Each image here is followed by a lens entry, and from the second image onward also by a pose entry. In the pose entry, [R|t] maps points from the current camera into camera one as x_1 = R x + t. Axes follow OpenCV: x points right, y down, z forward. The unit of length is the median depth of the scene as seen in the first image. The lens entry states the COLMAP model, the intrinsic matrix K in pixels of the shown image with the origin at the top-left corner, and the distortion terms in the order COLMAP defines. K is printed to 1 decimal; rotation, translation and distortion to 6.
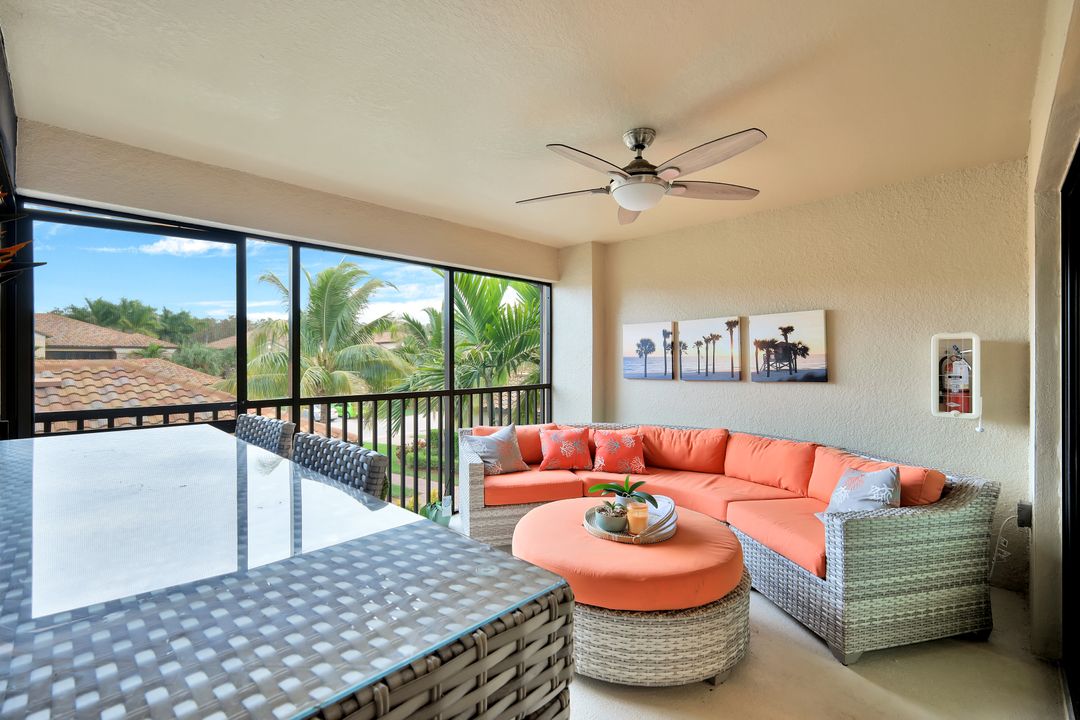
lens RADIAL K [[477.0, 0, 540.4], [0, 477.0, 357.4], [0, 0, 1]] dist [0.007973, -0.000714]
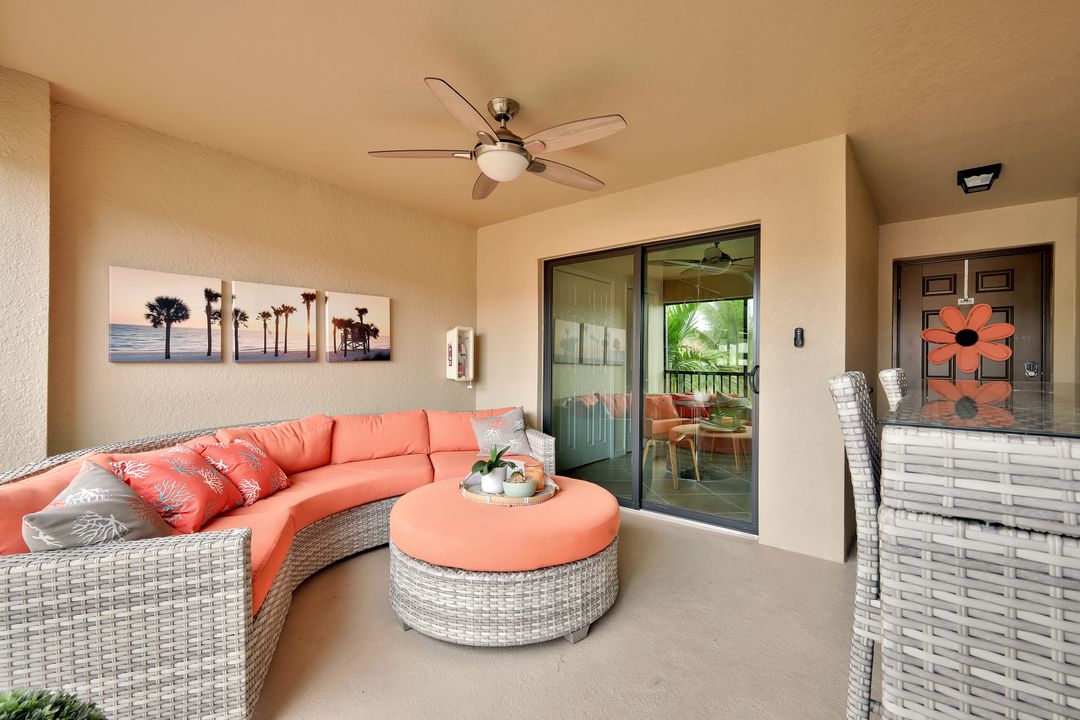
lens RADIAL K [[477.0, 0, 544.5], [0, 477.0, 361.8], [0, 0, 1]] dist [0.007973, -0.000714]
pose [[-0.097203, 0.003517, 0.995258, -0.511300], [-0.008172, 0.999957, -0.004332, 0.049248], [-0.995231, -0.008554, -0.097170, 0.639249]]
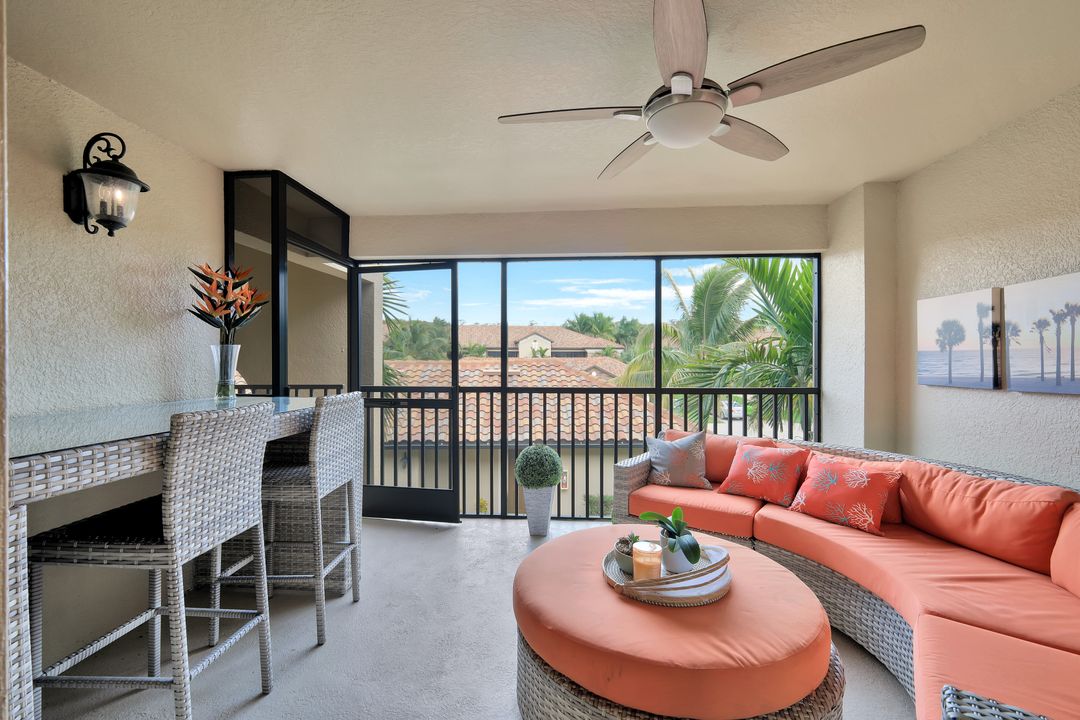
lens RADIAL K [[477.0, 0, 534.7], [0, 477.0, 359.0], [0, 0, 1]] dist [0.007973, -0.000714]
pose [[0.647022, 0.003118, -0.762465, 0.386928], [0.001684, 0.999983, 0.005518, 0.006354], [0.762470, -0.004854, 0.647006, 0.226452]]
